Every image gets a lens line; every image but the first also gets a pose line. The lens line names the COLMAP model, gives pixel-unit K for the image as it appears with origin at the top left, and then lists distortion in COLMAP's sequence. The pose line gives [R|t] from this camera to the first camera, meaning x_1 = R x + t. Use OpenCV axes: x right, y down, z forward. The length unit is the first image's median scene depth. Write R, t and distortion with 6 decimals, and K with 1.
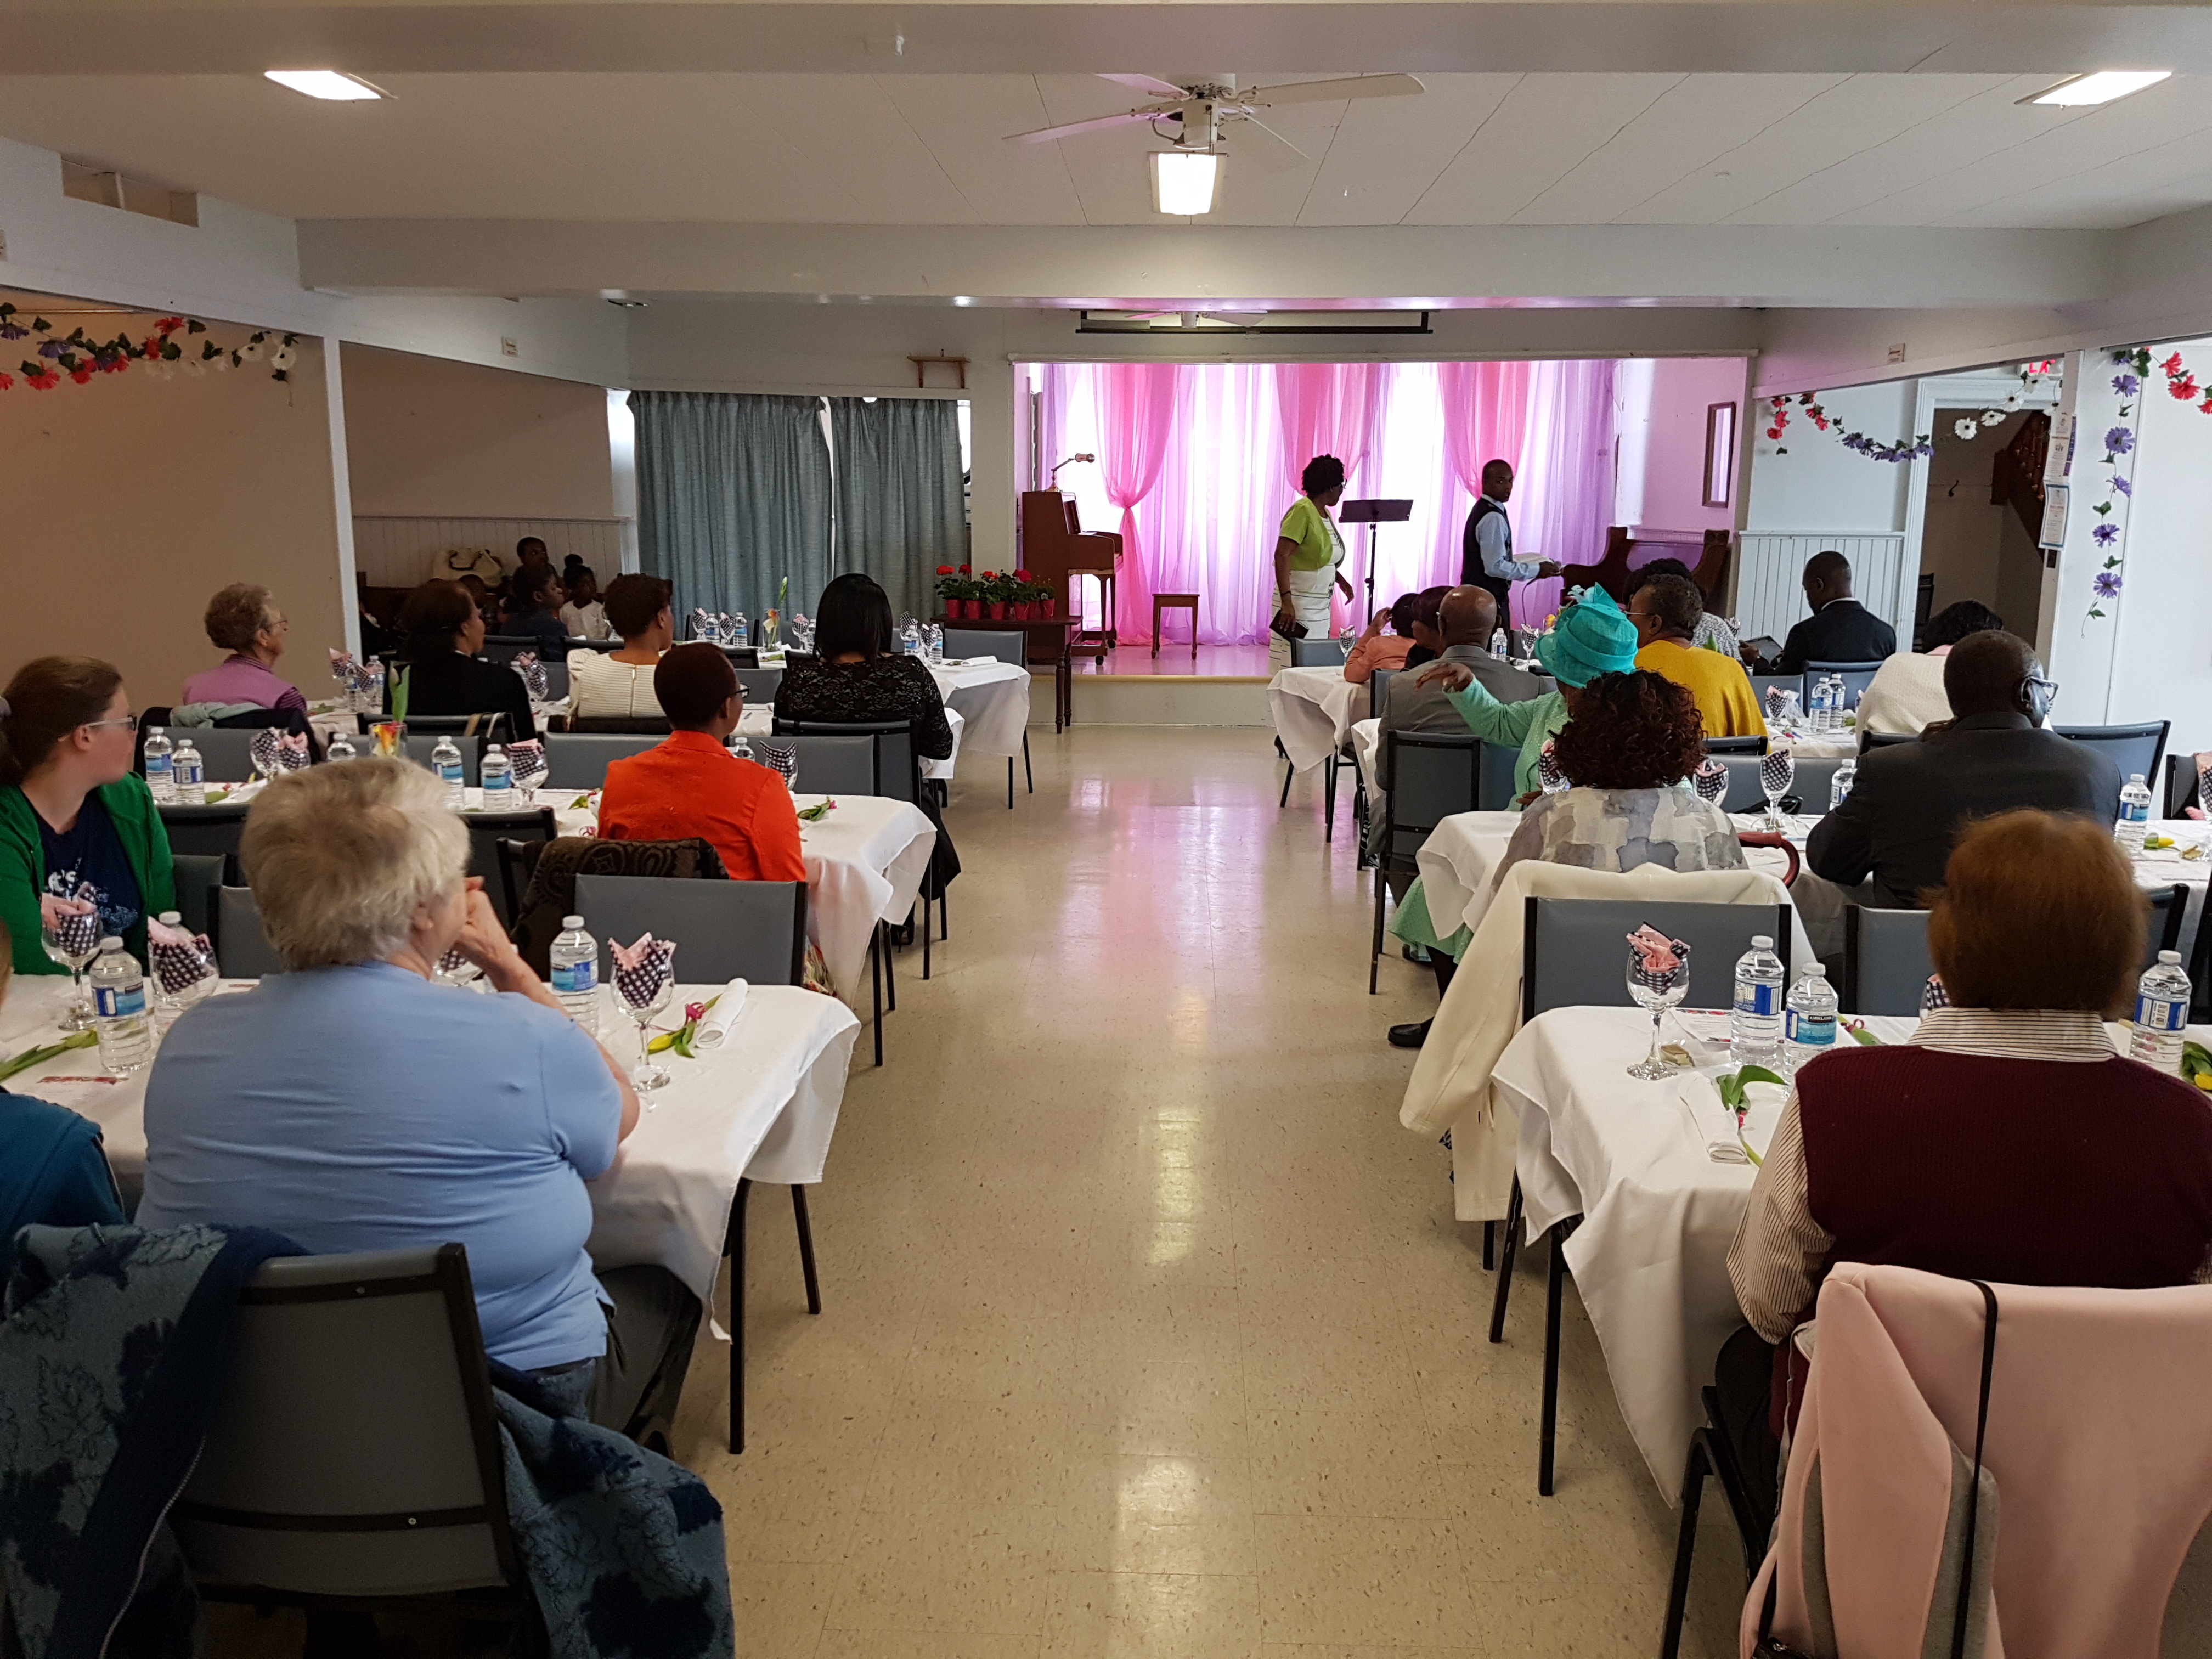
lens RADIAL K [[1732.5, 0, 1124.3], [0, 1732.5, 869.9], [0, 0, 1]] dist [0.191535, -0.312613]
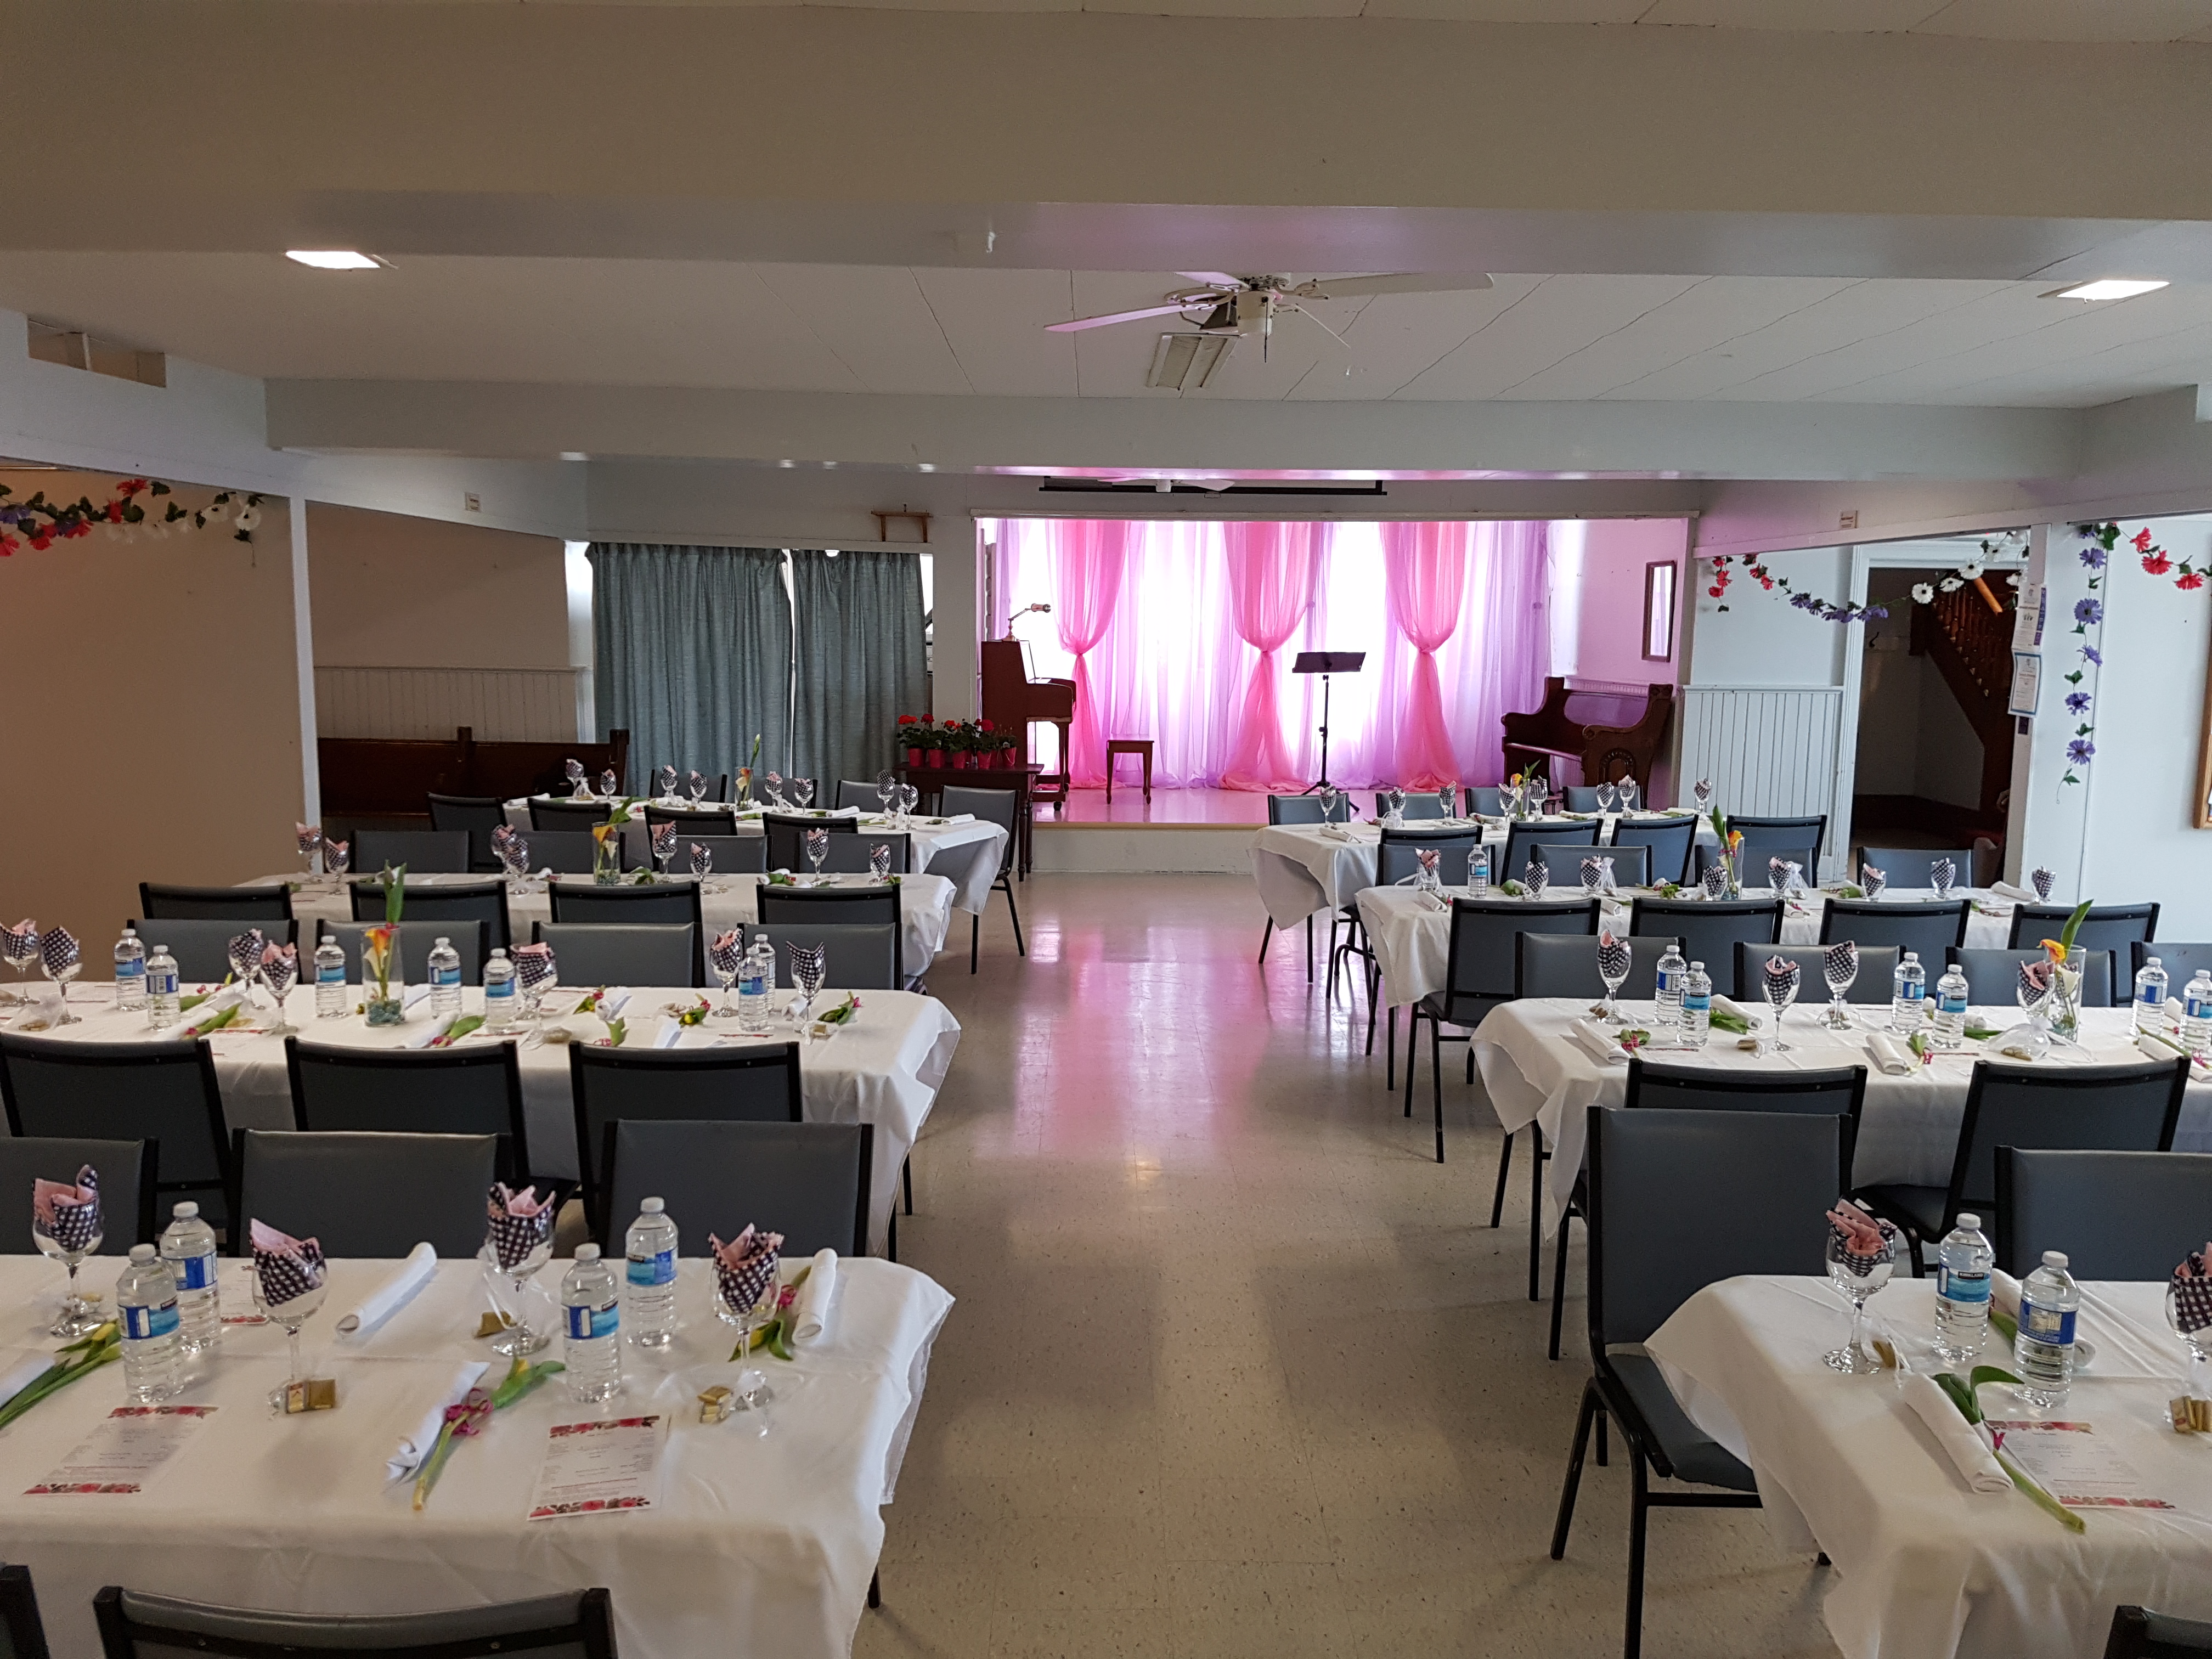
lens RADIAL K [[1690.1, 0, 1122.5], [0, 1690.1, 879.6], [0, 0, 1]] dist [0.185352, -0.304698]
pose [[0.998784, -0.003000, 0.049207, -0.027480], [0.006091, 0.998009, -0.062781, -0.018277], [-0.048921, 0.063004, 0.996814, 0.028795]]
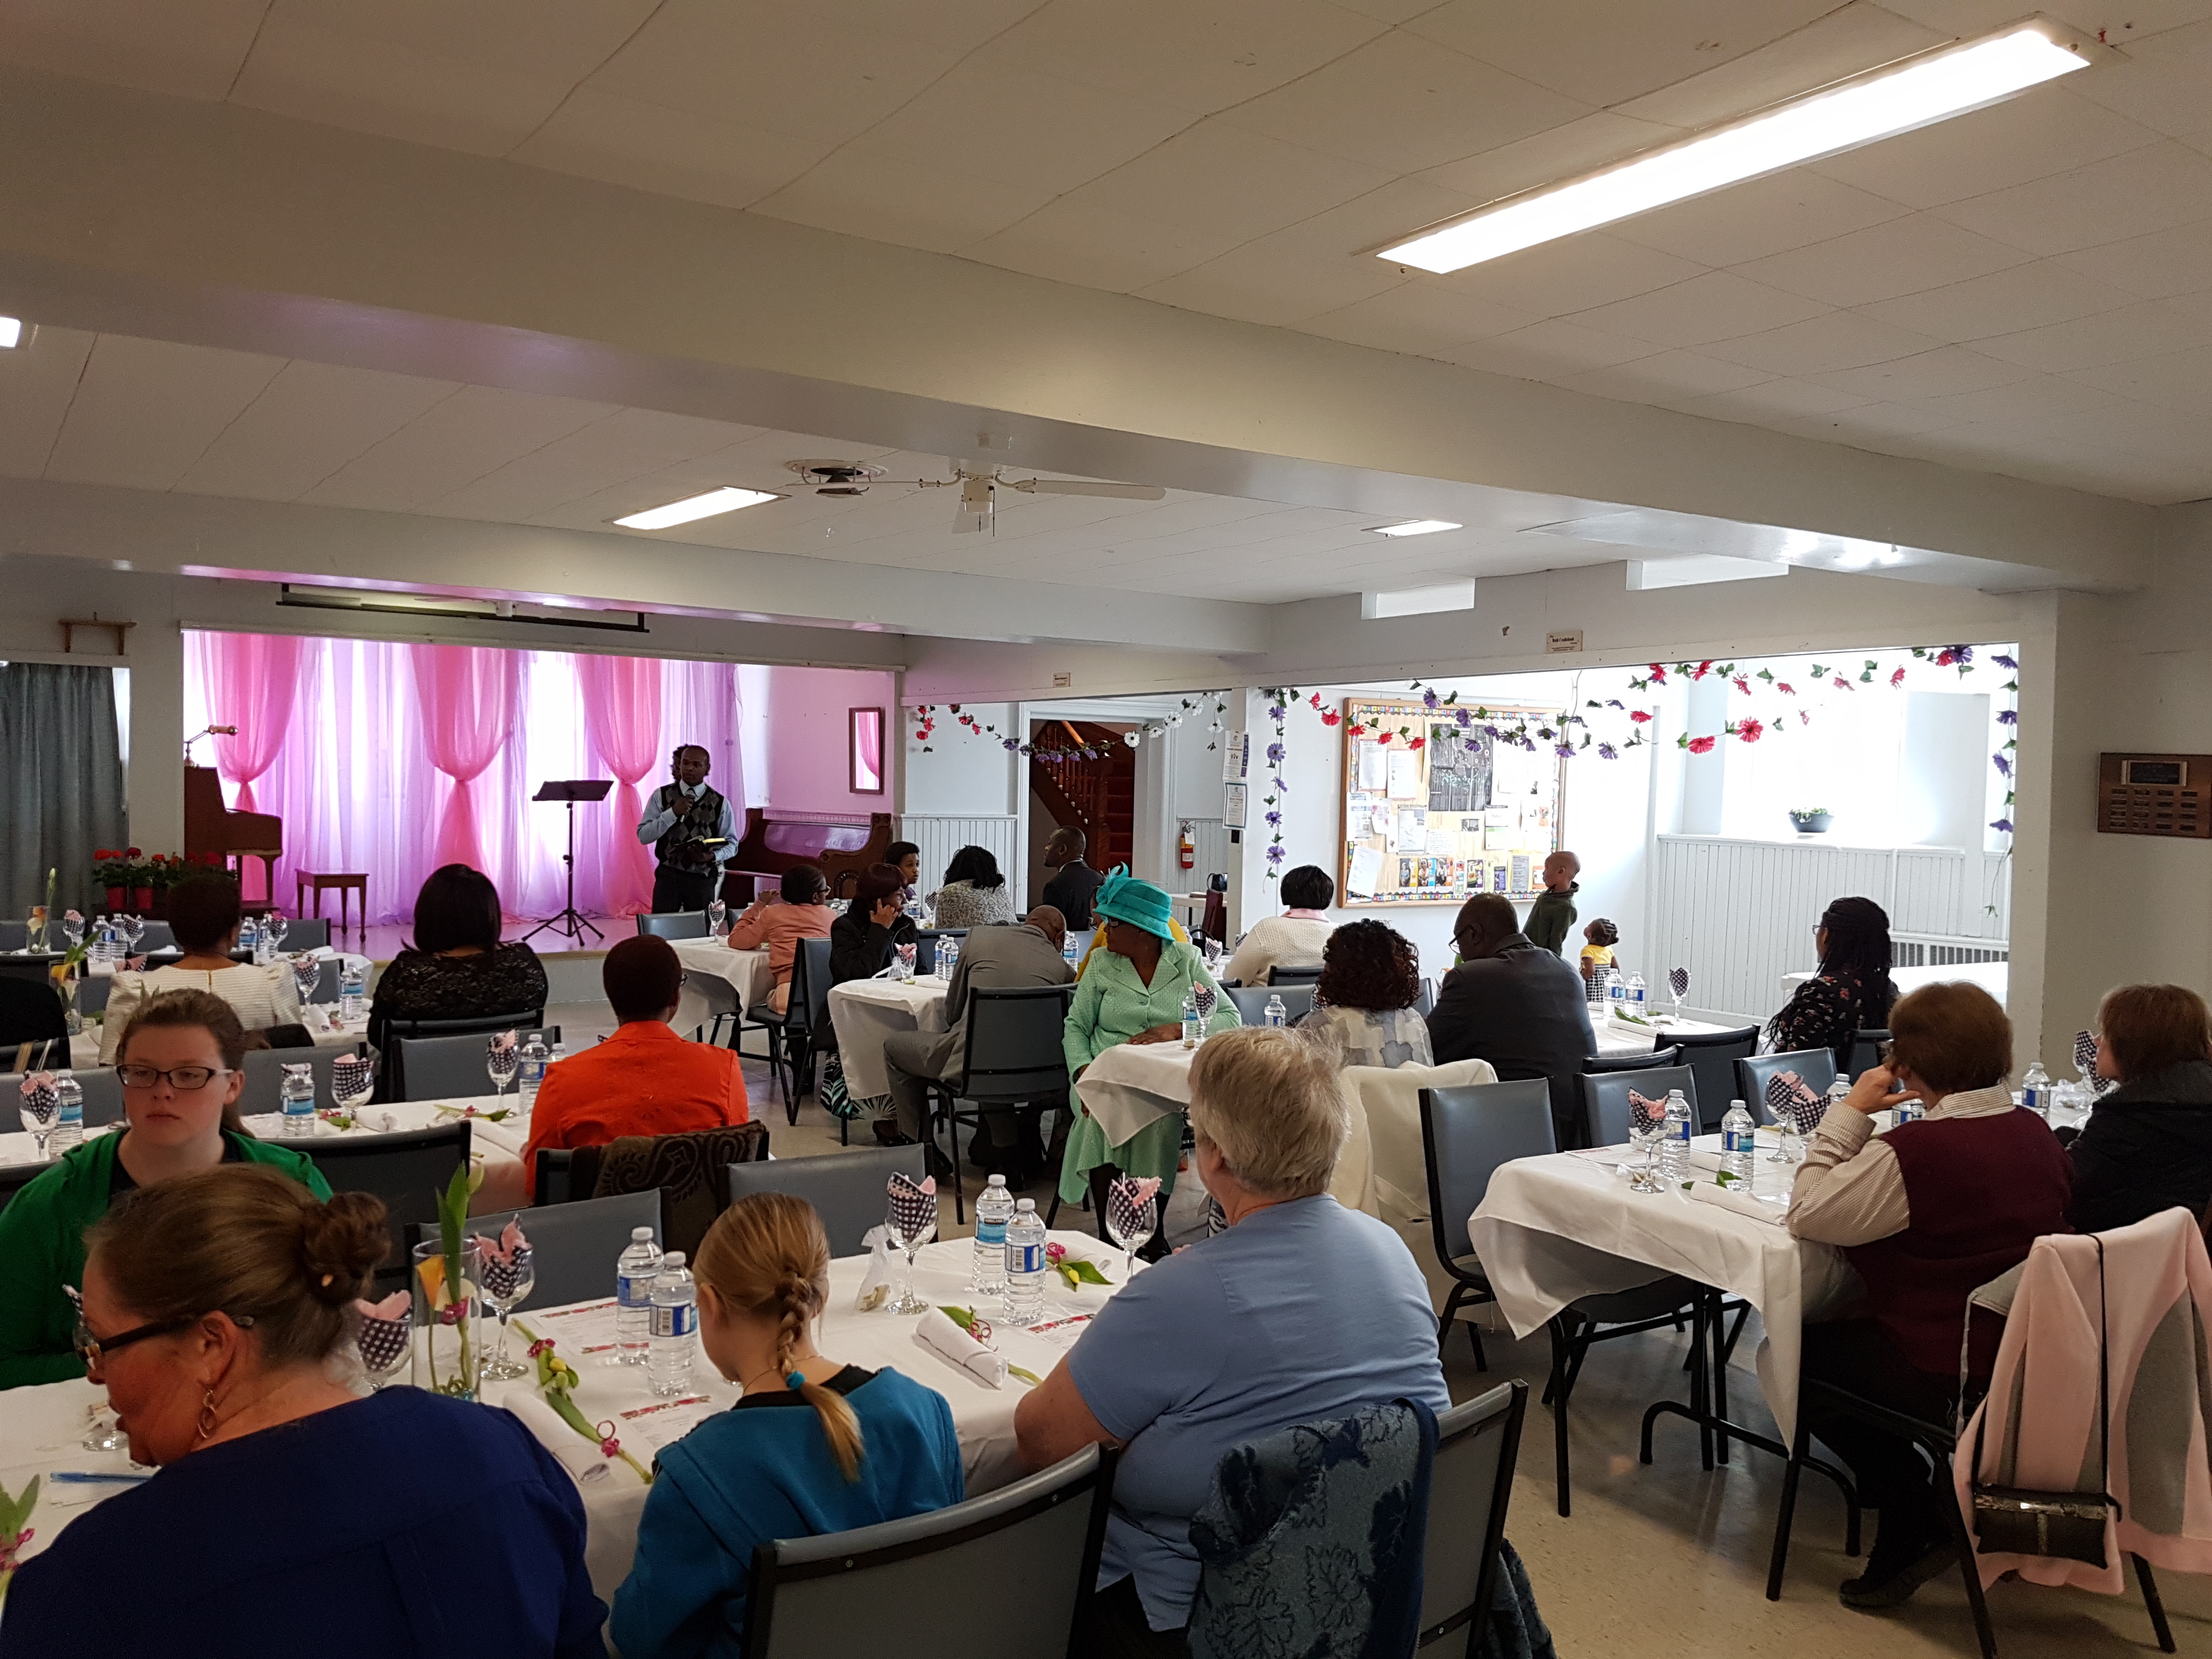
lens RADIAL K [[1690.1, 0, 1122.5], [0, 1690.1, 879.6], [0, 0, 1]] dist [0.185352, -0.304698]
pose [[0.803280, -0.027139, 0.594983, -0.211152], [0.114249, 0.987432, -0.109206, -0.006910], [-0.584542, 0.155699, 0.796284, 0.016784]]
